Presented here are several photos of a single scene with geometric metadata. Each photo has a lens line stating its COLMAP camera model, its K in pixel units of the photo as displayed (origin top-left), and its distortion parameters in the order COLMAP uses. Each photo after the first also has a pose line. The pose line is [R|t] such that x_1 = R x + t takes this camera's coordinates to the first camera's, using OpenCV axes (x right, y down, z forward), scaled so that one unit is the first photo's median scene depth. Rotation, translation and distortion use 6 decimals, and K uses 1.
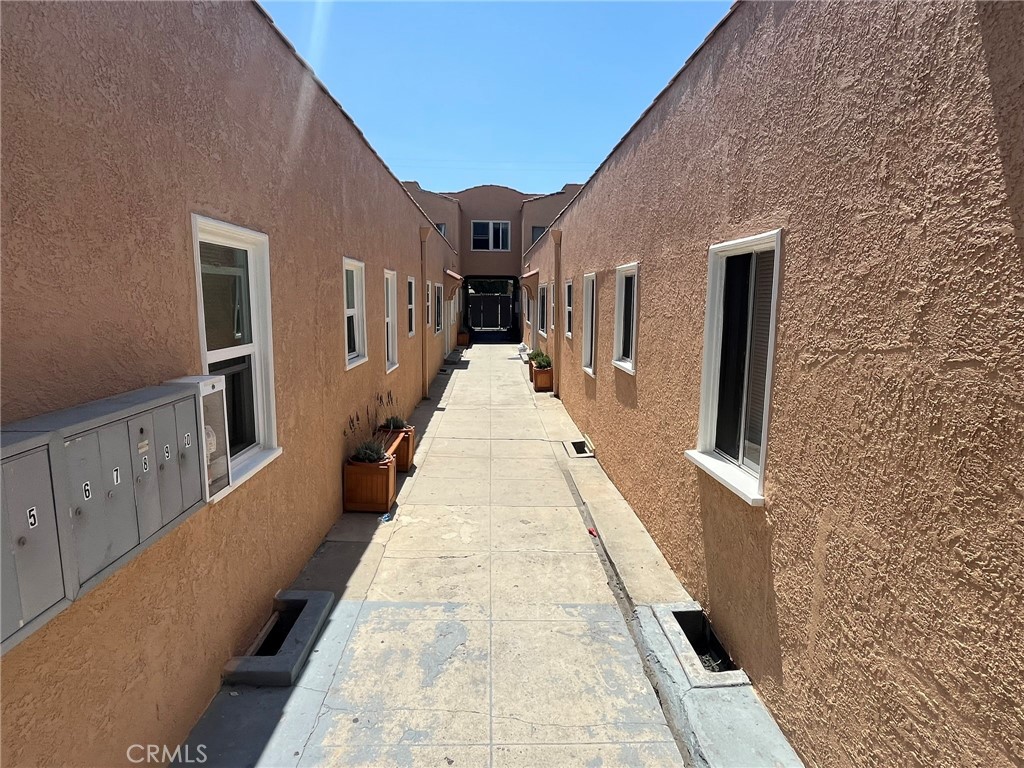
lens RADIAL K [[573.0, 0, 512.0], [0, 573.0, 384.0], [0, 0, 1]] dist [0.000119, -0.000037]
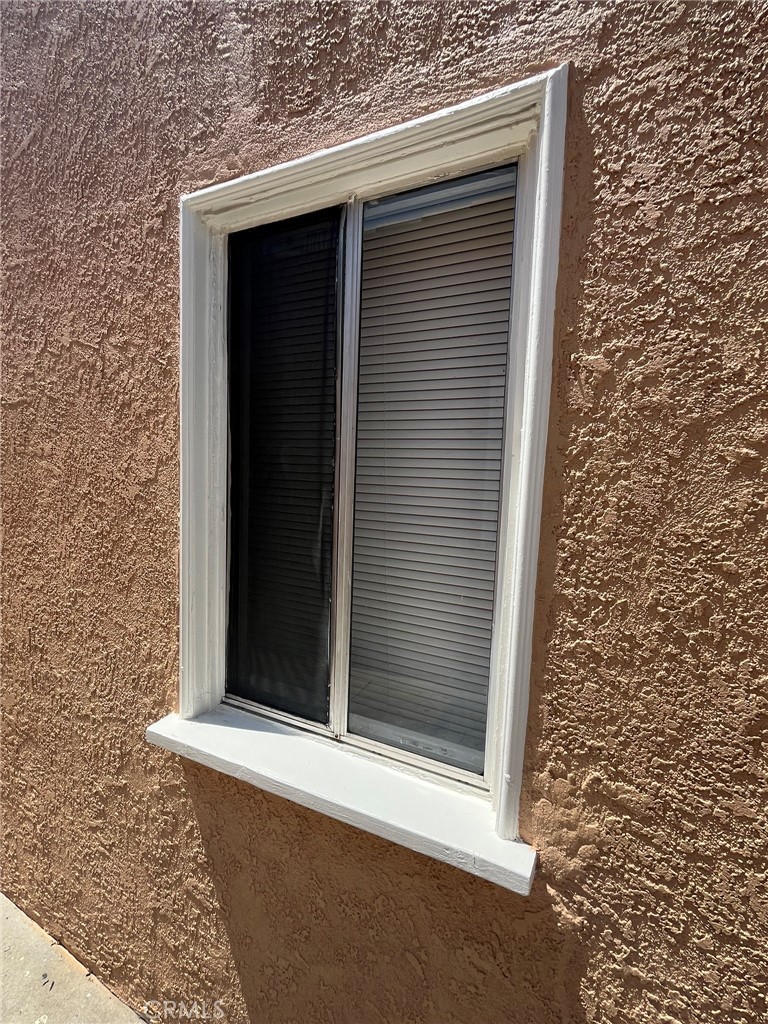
lens RADIAL K [[470.0, 0, 384.0], [0, 470.0, 512.0], [0, 0, 1]] dist [-0.001792, -0.000100]
pose [[0.491807, -0.066103, 0.868191, 0.130825], [0.095276, 0.995212, 0.021803, -0.021949], [-0.865476, 0.071995, 0.495751, 0.785411]]
